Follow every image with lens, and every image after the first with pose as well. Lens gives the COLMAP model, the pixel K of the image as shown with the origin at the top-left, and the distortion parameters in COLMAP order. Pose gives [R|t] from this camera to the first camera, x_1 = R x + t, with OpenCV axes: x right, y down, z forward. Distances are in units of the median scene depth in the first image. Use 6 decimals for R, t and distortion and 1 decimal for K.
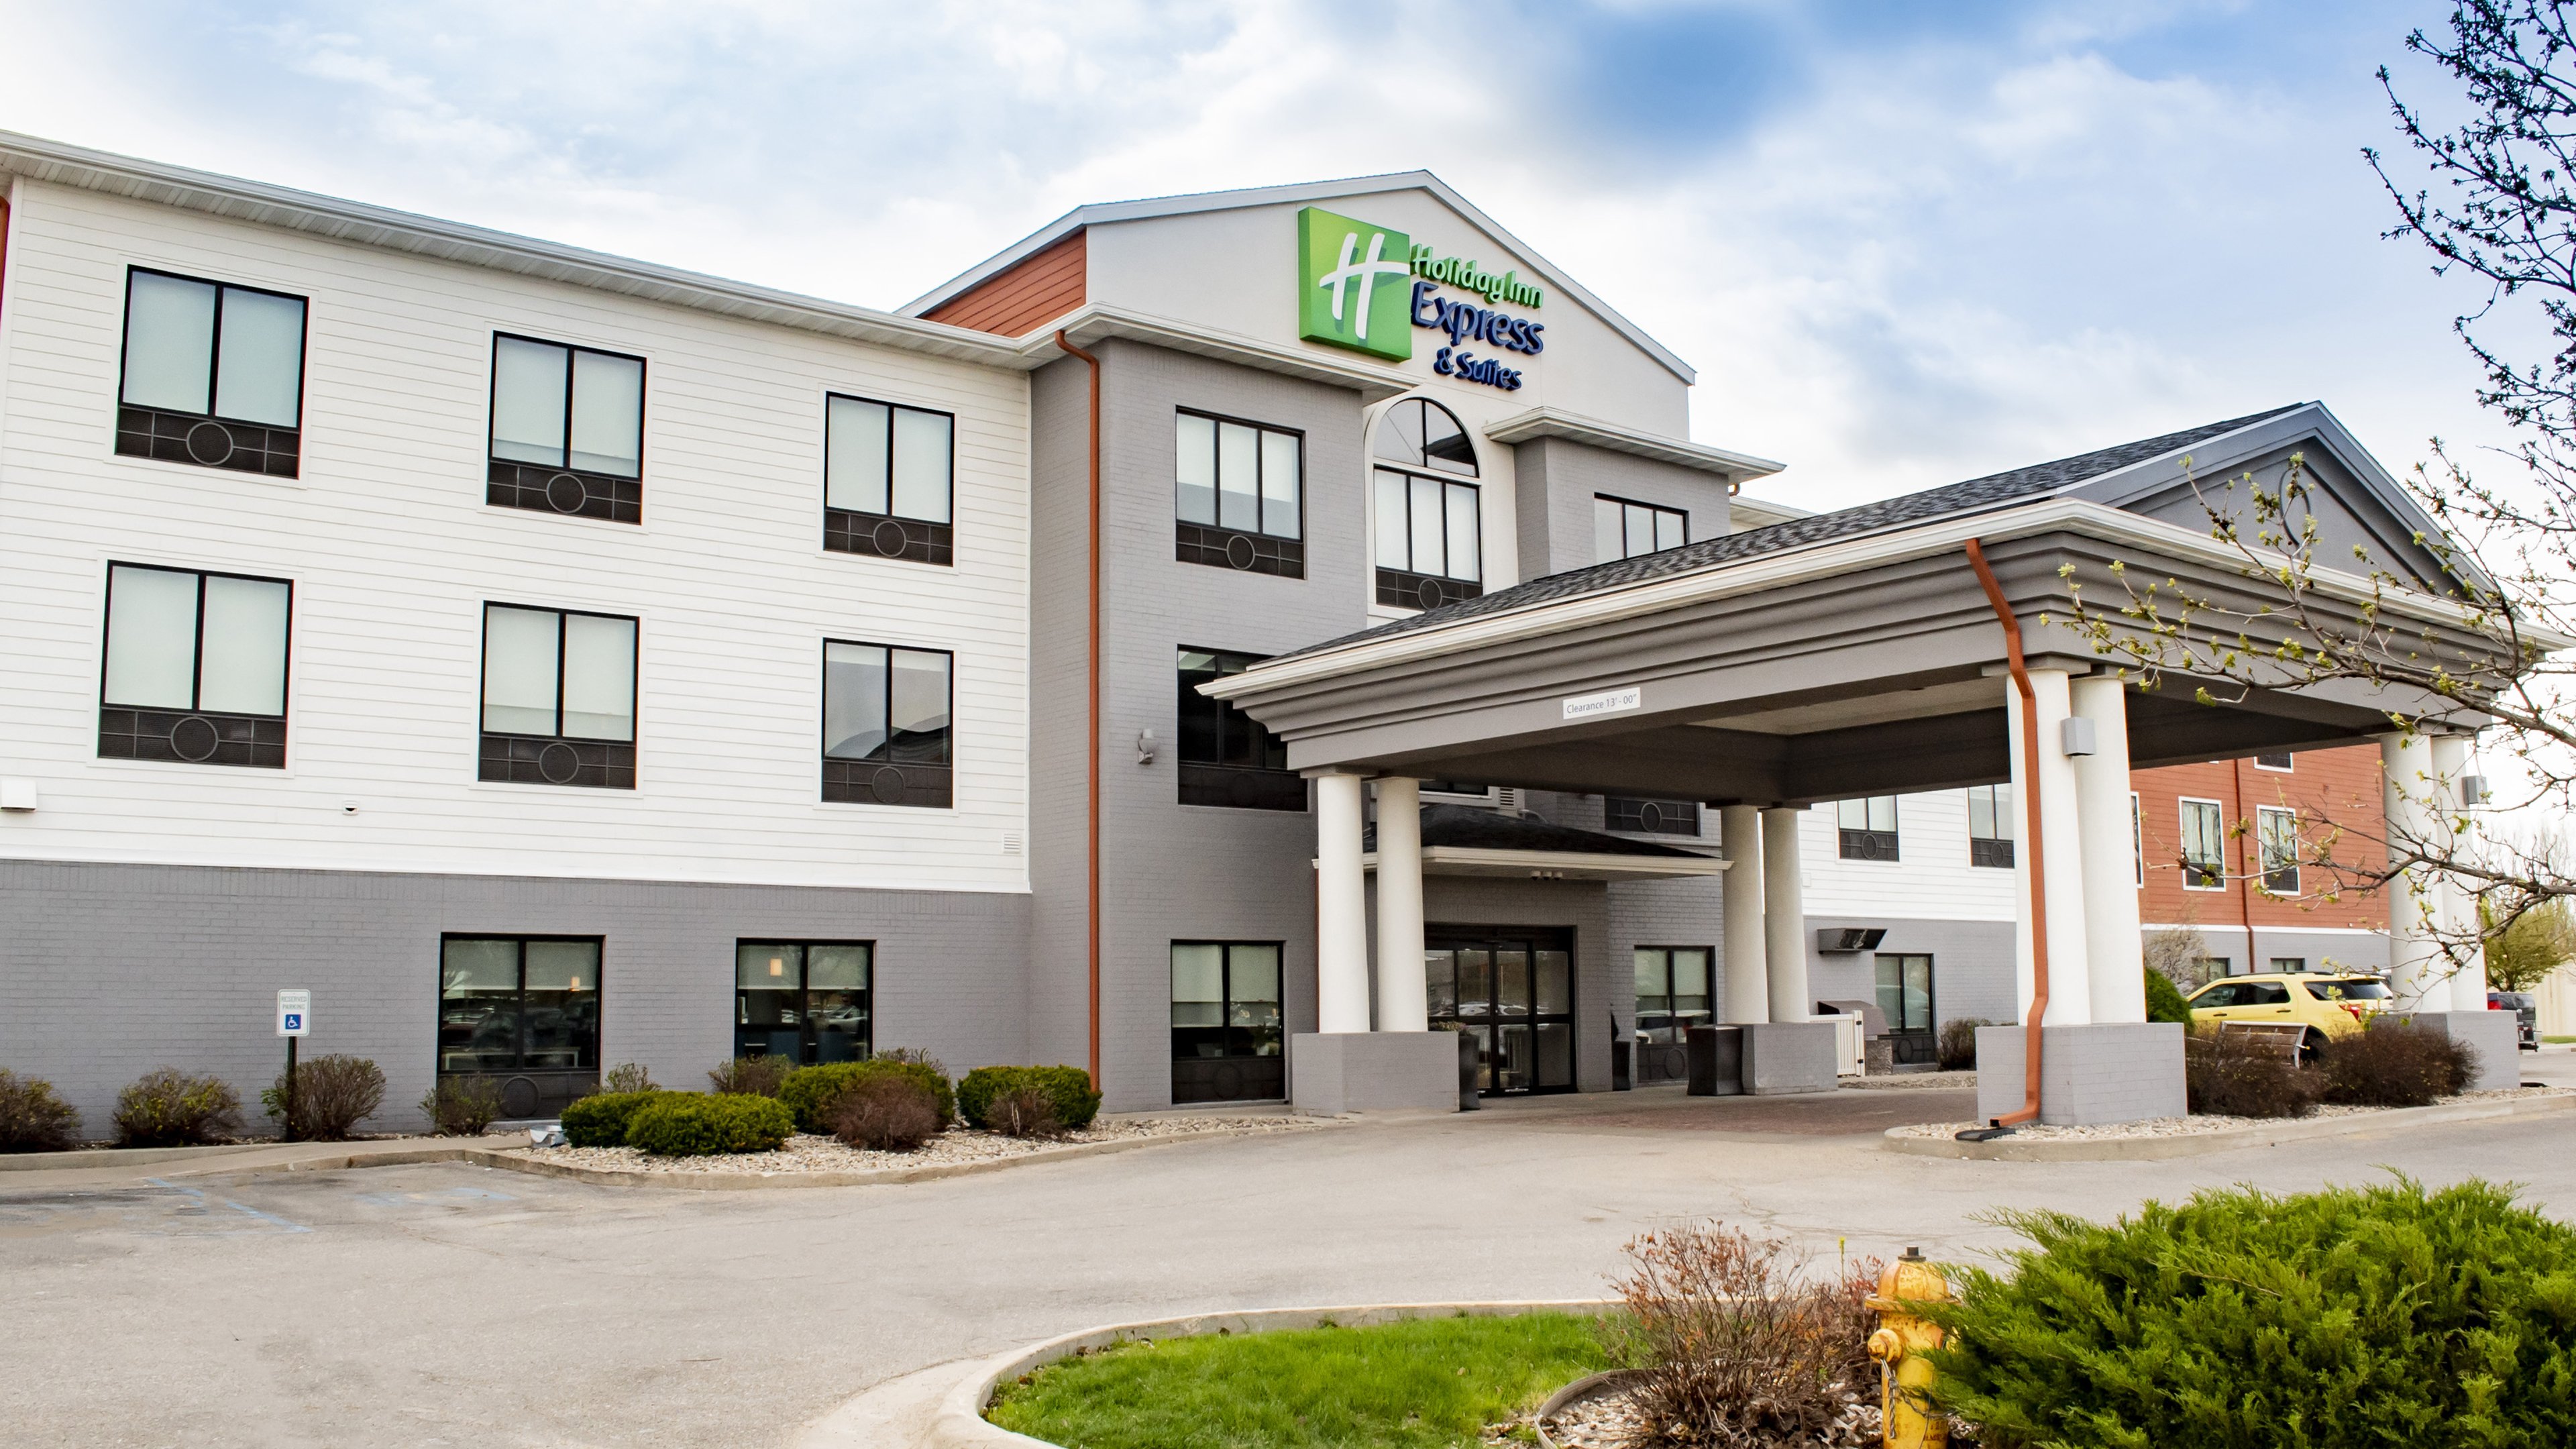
lens RADIAL K [[2189.5, 0, 1290.2], [0, 2189.5, 724.0], [0, 0, 1]] dist [-0.017940, -0.004737]
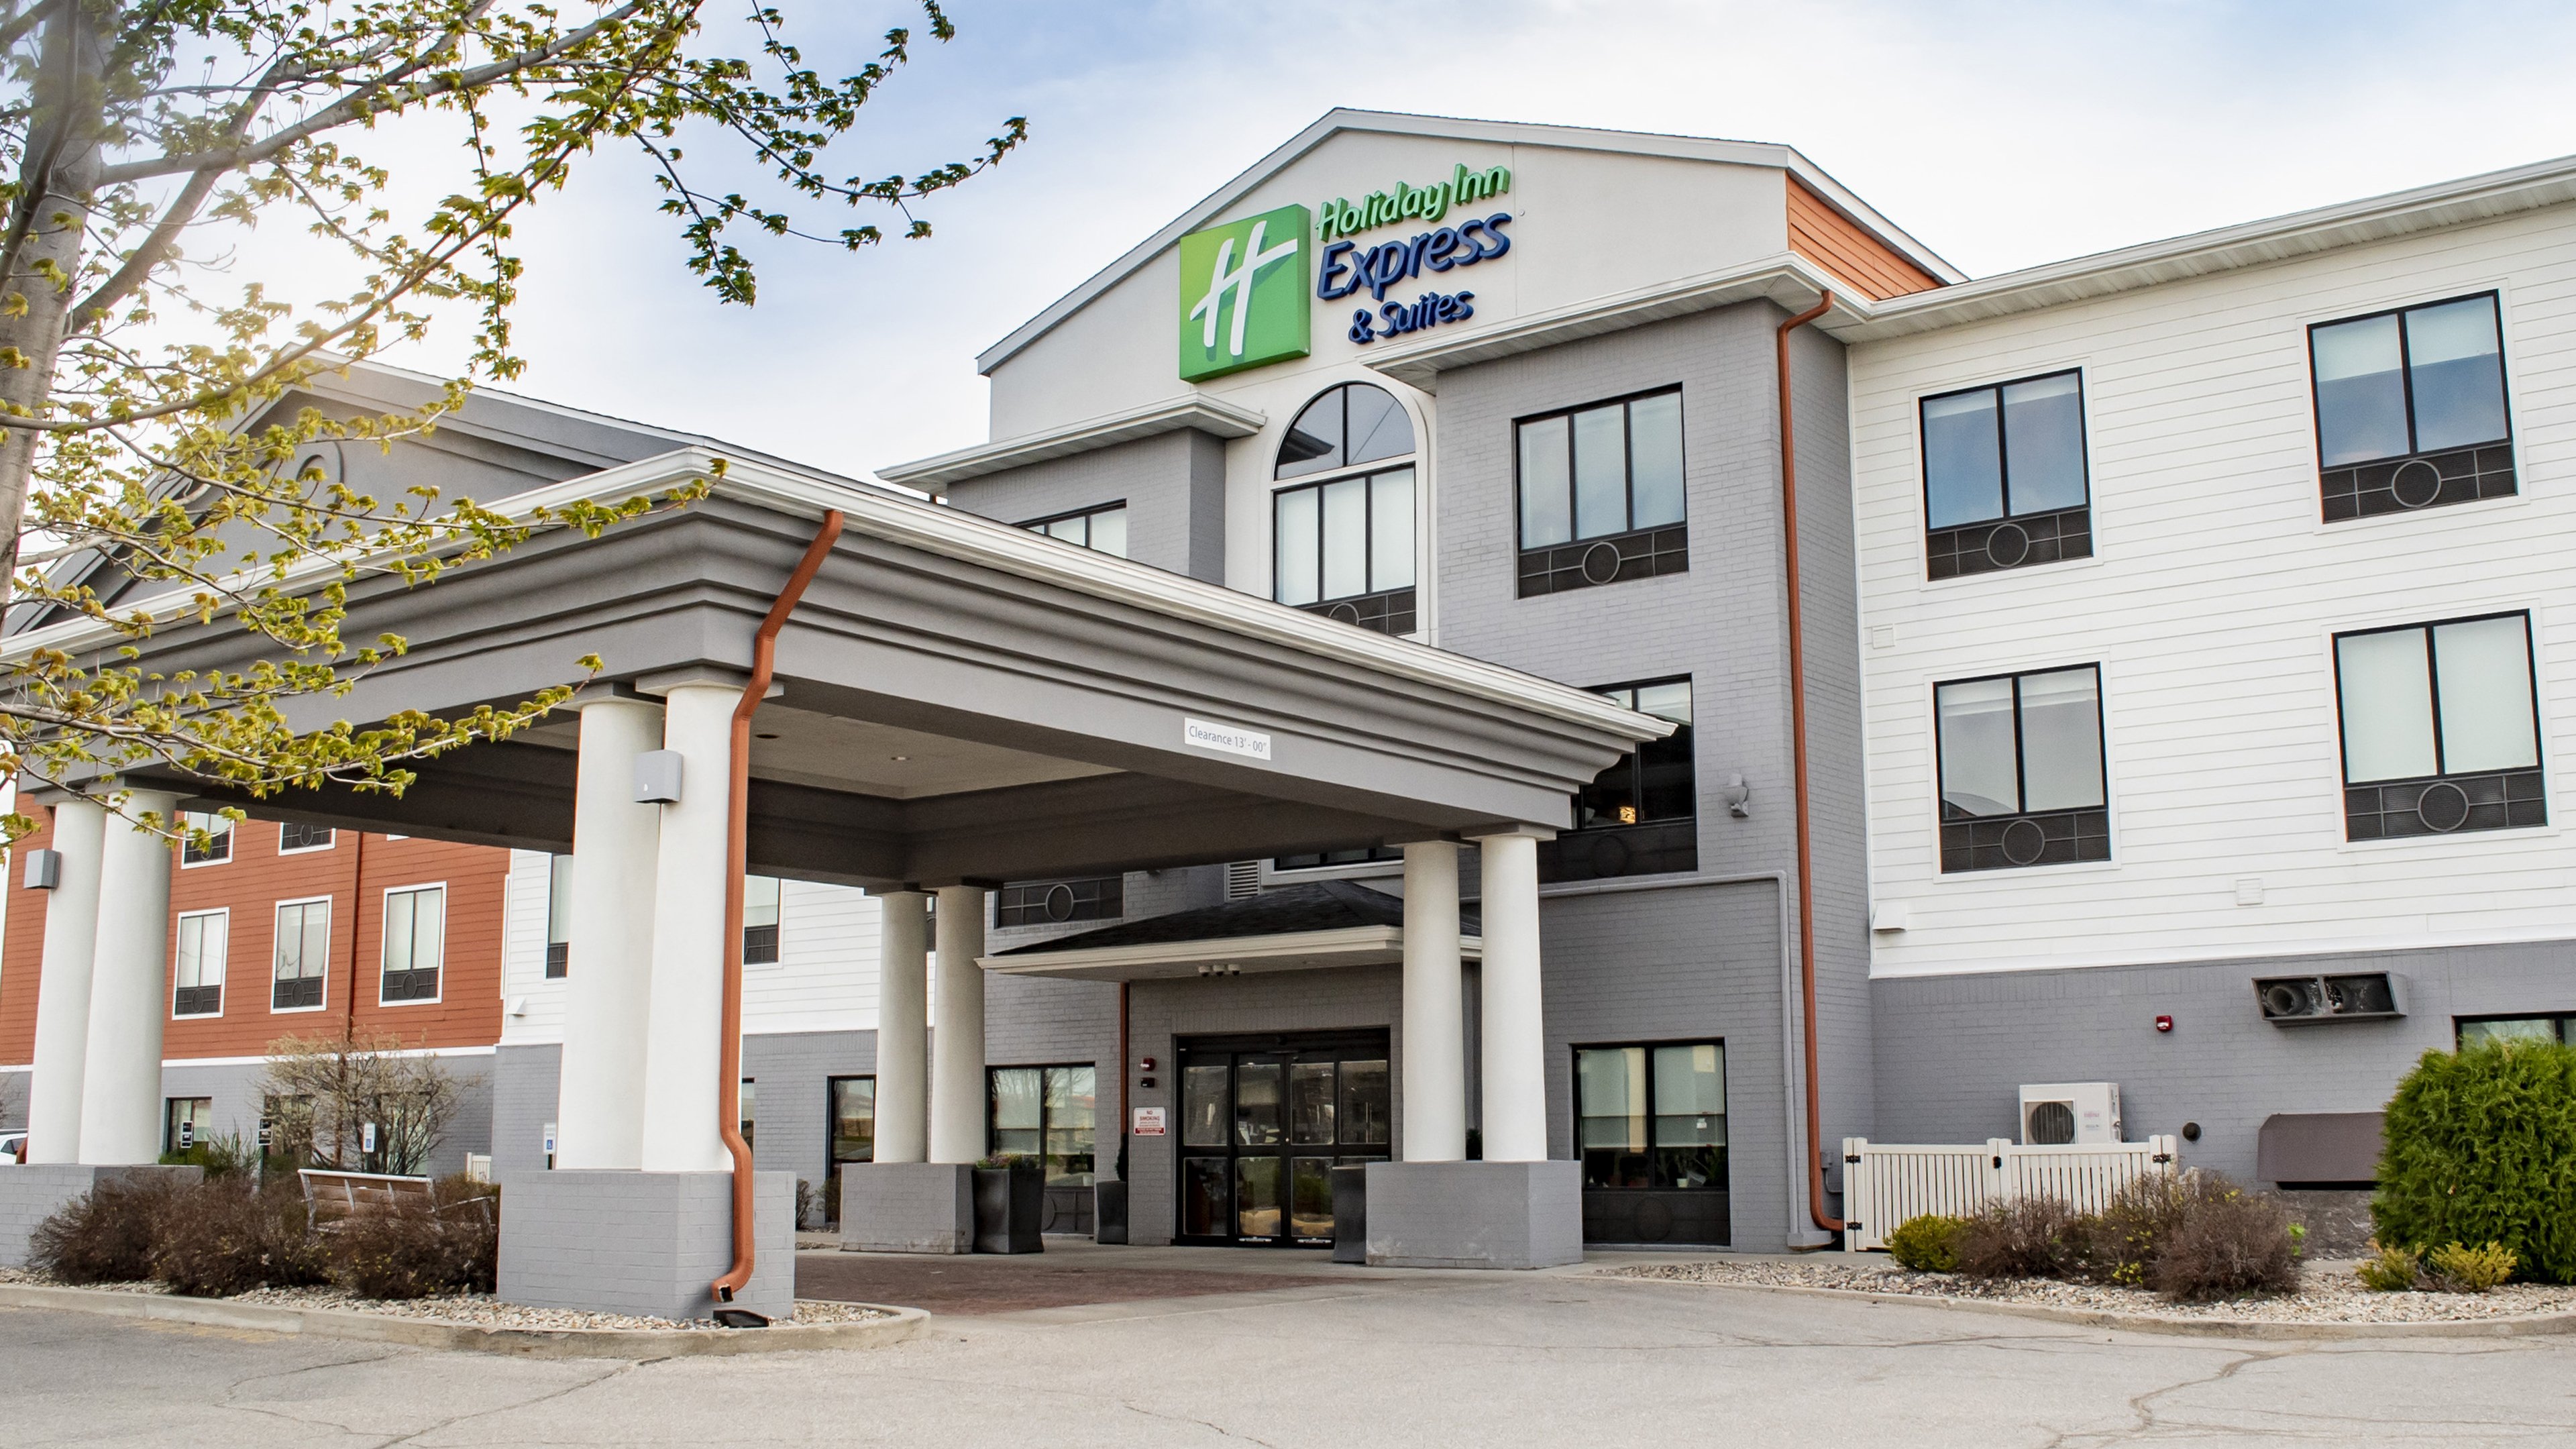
lens RADIAL K [[2395.9, 0, 1291.7], [0, 2395.9, 733.0], [0, 0, 1]] dist [-0.020125, 0.000000]
pose [[0.267176, -0.153236, -0.951386, 0.797011], [0.136525, 0.983337, -0.120042, 0.075931], [0.953928, -0.097816, 0.283644, 0.641662]]
